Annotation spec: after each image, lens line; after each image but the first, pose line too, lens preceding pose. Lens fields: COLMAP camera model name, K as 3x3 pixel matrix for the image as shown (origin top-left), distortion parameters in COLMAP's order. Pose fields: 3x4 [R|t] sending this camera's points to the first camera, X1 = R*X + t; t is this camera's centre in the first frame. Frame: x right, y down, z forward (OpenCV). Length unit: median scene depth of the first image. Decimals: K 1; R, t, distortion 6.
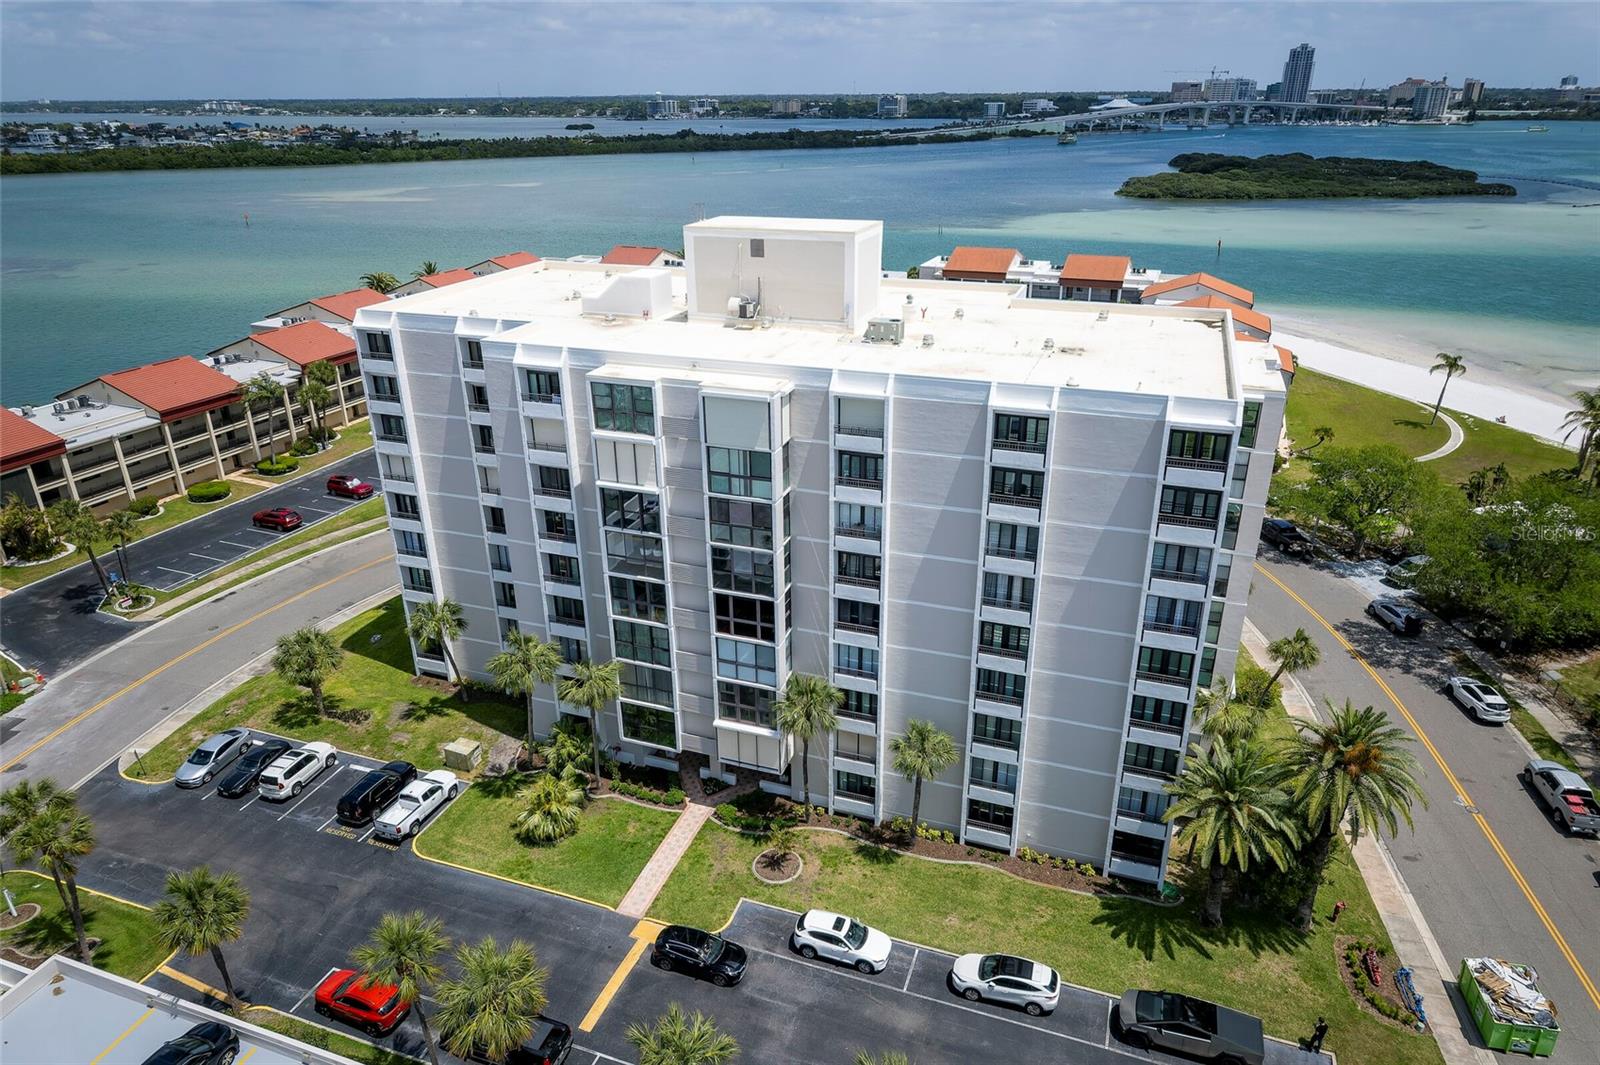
lens RADIAL K [[1012.5, 0, 803.9], [0, 1012.5, 529.4], [0, 0, 1]] dist [0.001937, 0.004684]
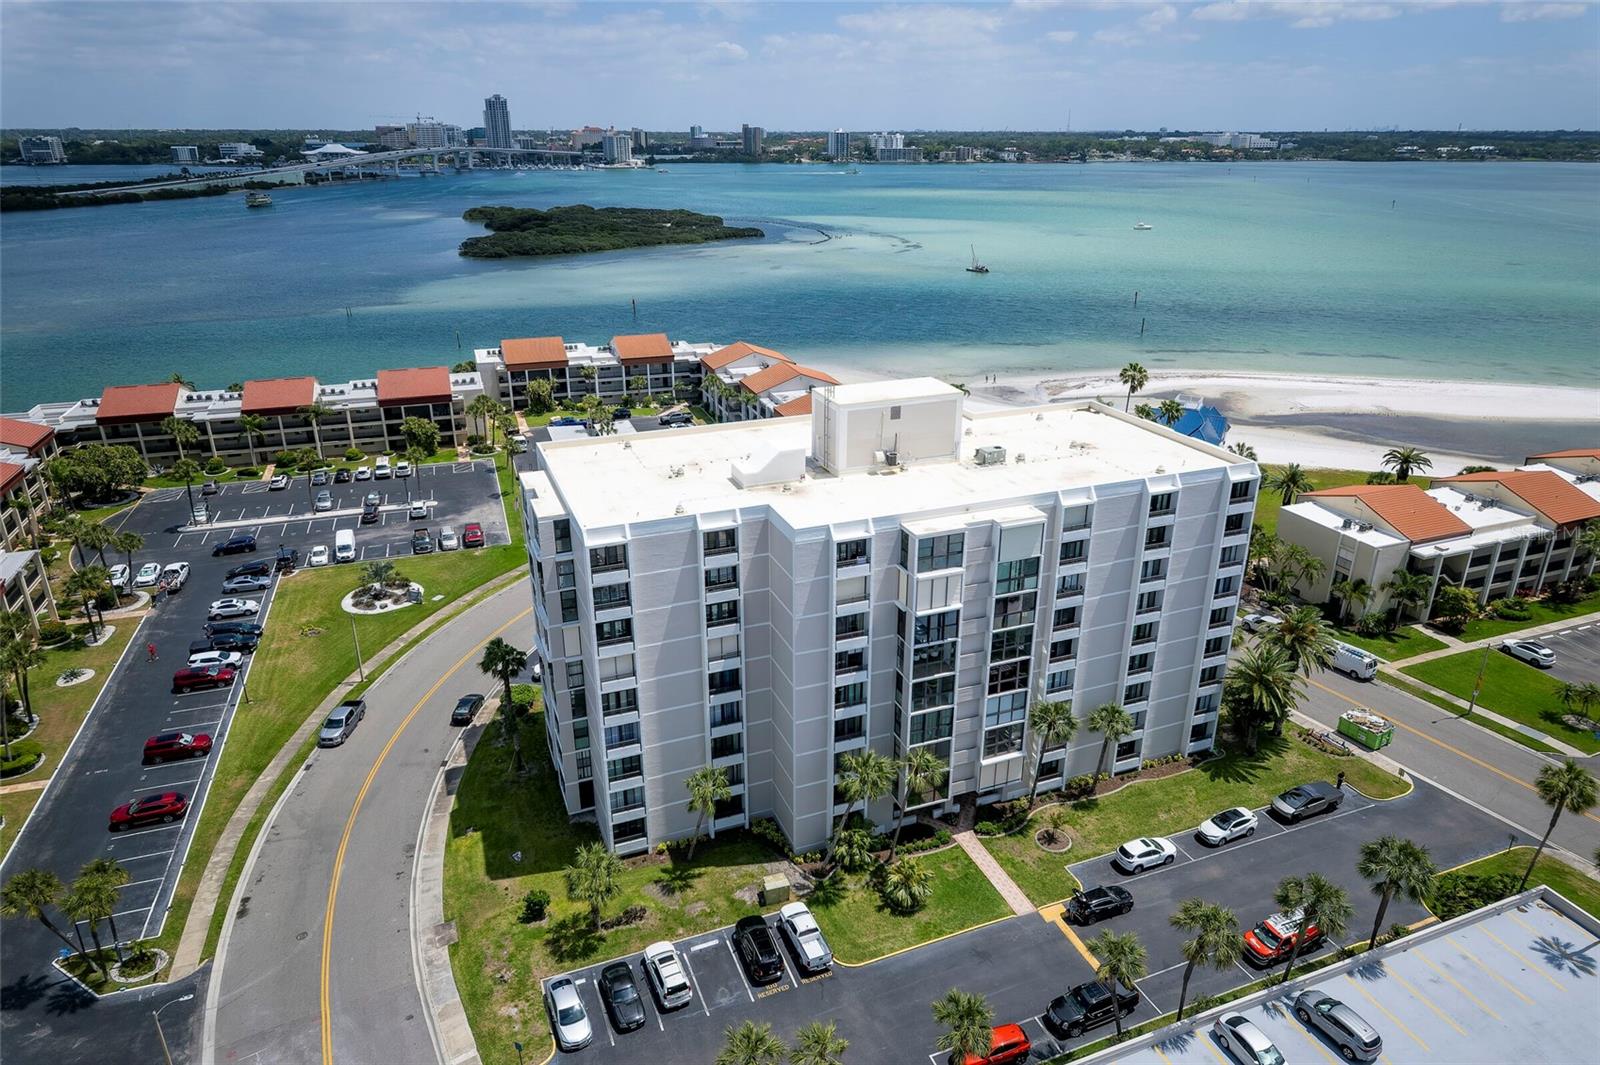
lens RADIAL K [[1012.5, 0, 803.9], [0, 1012.5, 529.4], [0, 0, 1]] dist [0.001937, 0.004684]
pose [[0.748086, -0.236690, 0.619955, -0.967439], [0.255527, 0.964935, 0.060059, -0.235722], [-0.612432, 0.113486, 0.782335, 0.057463]]
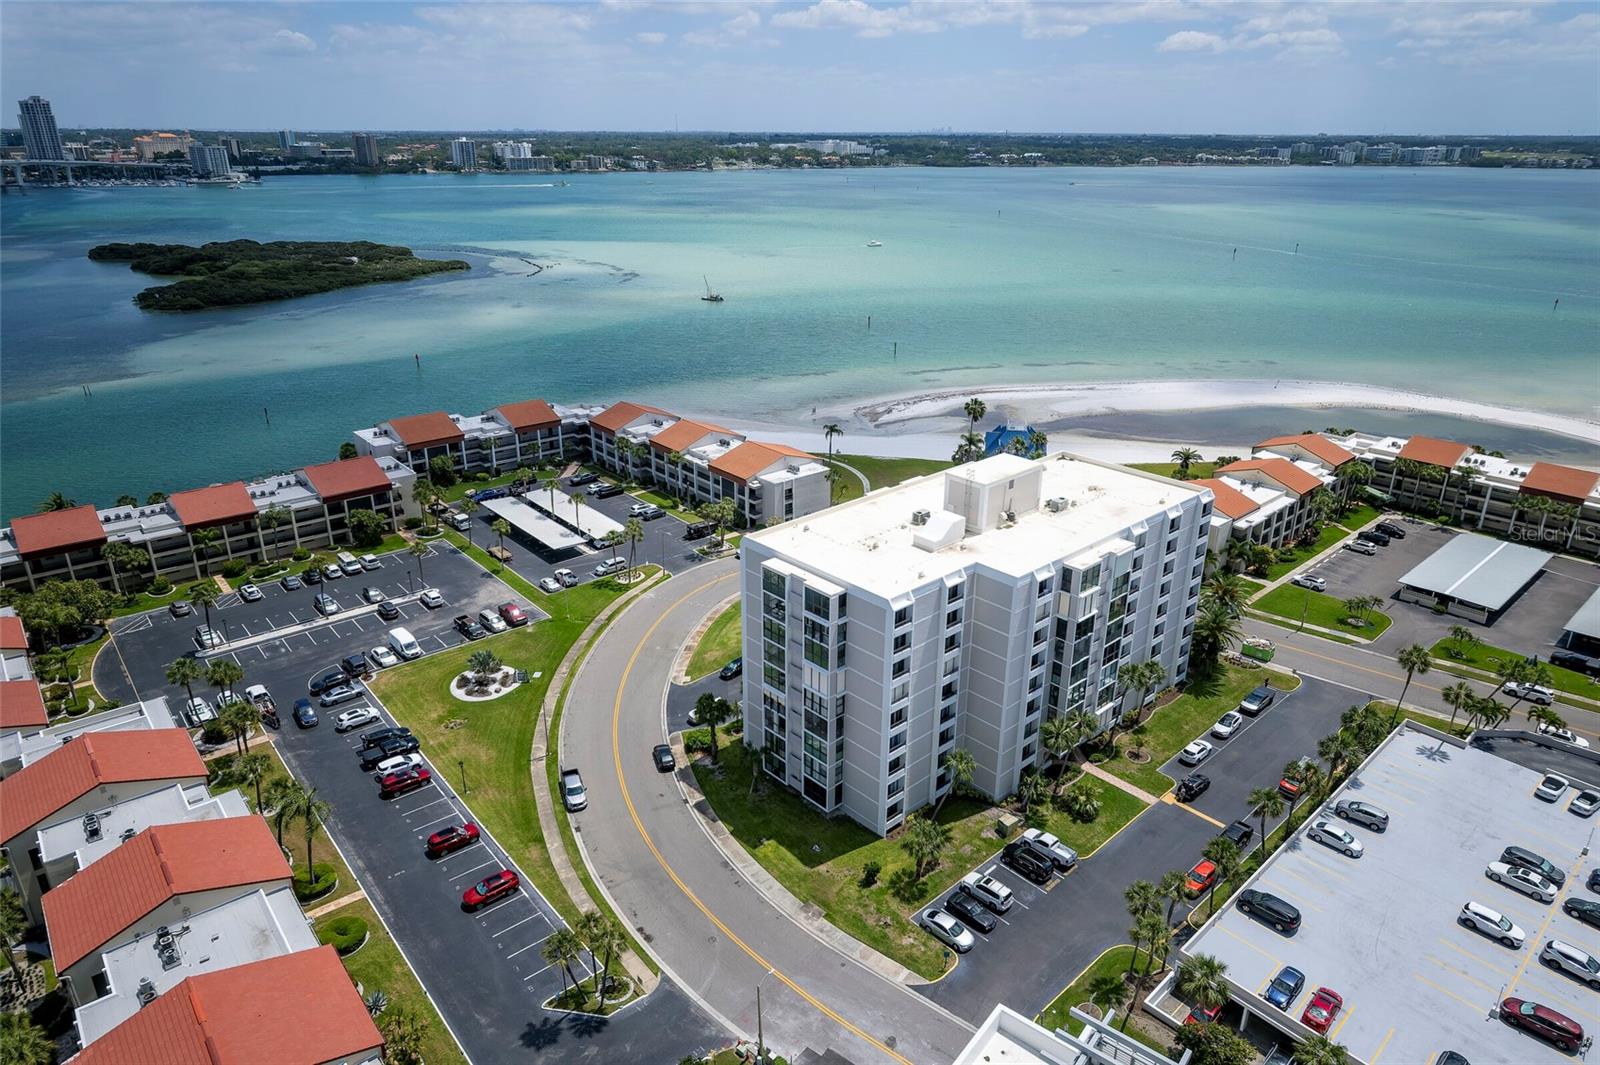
lens RADIAL K [[999.3, 0, 805.7], [0, 999.3, 568.1], [0, 0, 1]] dist [0.003050, -0.001463]
pose [[0.458628, -0.348913, 0.817264, -1.742808], [0.341835, 0.918194, 0.200174, -0.620299], [-0.820250, 0.187564, 0.540380, 0.340306]]
